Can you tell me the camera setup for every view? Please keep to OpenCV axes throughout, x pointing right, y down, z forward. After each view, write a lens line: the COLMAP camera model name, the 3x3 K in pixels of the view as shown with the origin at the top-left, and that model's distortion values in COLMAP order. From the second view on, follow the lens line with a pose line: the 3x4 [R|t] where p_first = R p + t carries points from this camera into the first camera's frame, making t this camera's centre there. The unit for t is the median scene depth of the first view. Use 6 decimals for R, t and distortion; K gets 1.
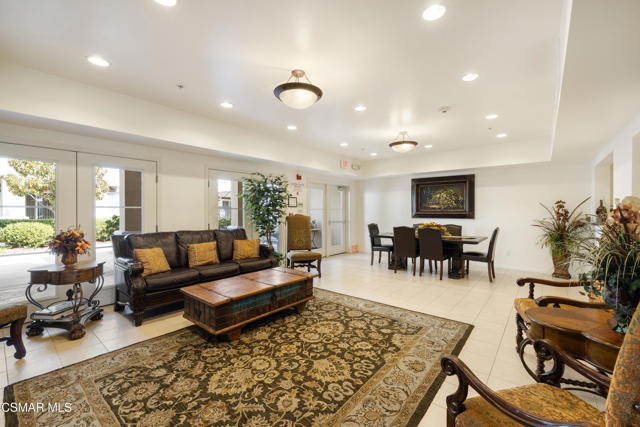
lens RADIAL K [[272.9, 0, 320.0], [0, 272.9, 213.5], [0, 0, 1]] dist [-0.000068, -0.000254]
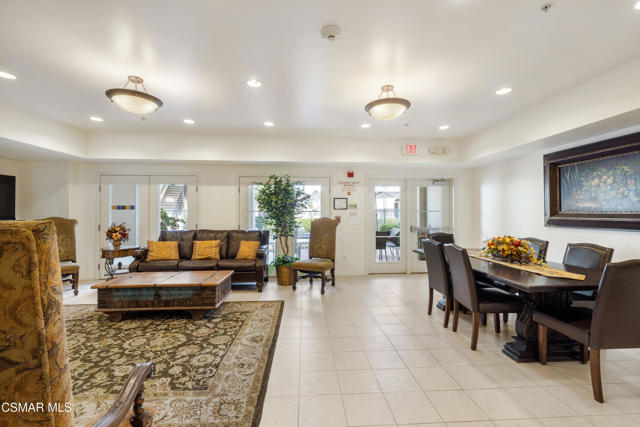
lens RADIAL K [[272.9, 0, 320.0], [0, 272.9, 213.5], [0, 0, 1]] dist [-0.000068, -0.000254]
pose [[0.684885, 0.000482, -0.728651, 1.024285], [-0.007668, 0.999949, -0.006546, -0.007404], [0.728610, 0.010070, 0.684854, 0.727361]]
